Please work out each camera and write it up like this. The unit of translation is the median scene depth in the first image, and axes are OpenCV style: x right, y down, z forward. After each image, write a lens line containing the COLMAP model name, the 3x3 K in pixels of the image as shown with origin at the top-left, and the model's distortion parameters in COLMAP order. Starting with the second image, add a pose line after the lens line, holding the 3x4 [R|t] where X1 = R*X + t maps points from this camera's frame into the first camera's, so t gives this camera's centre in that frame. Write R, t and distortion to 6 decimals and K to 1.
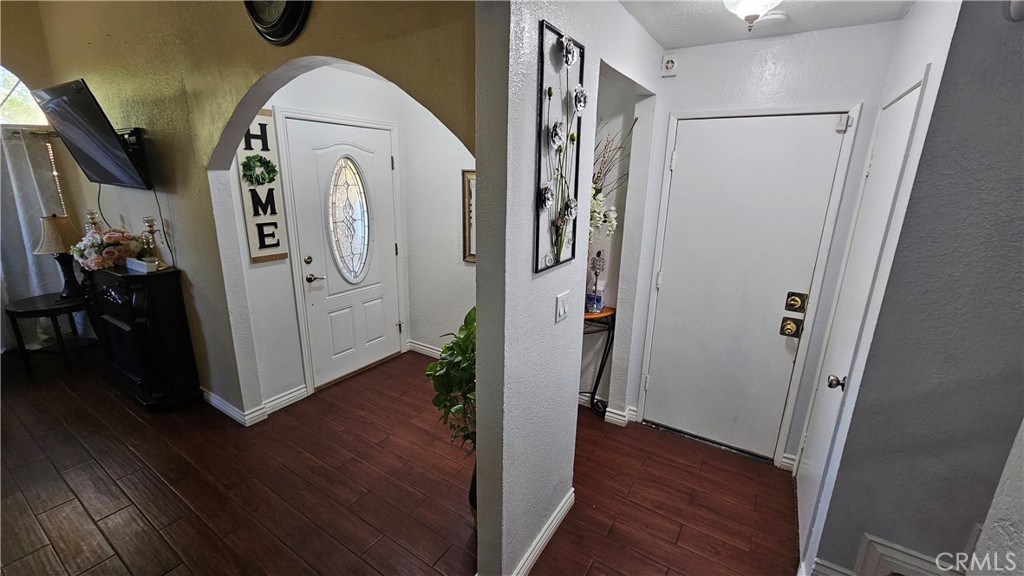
lens RADIAL K [[420.4, 0, 514.5], [0, 420.4, 287.0], [0, 0, 1]] dist [-0.001103, 0.000547]
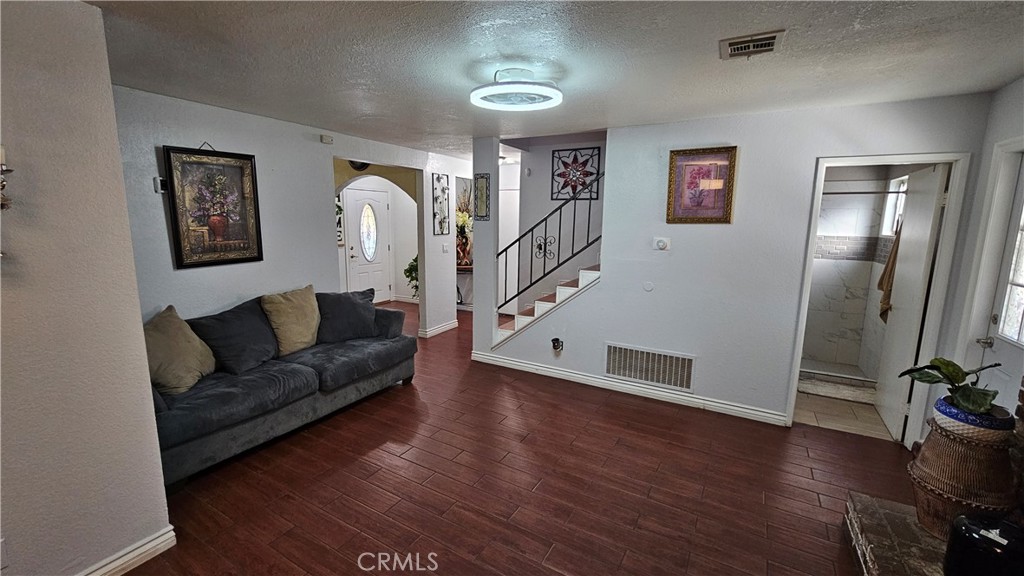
lens RADIAL K [[420.4, 0, 509.4], [0, 420.4, 284.4], [0, 0, 1]] dist [-0.001103, 0.000547]
pose [[0.998910, -0.017750, 0.043172, 0.518566], [0.021952, 0.994855, -0.098906, 0.744041], [-0.041194, 0.099746, 0.994160, -2.540116]]
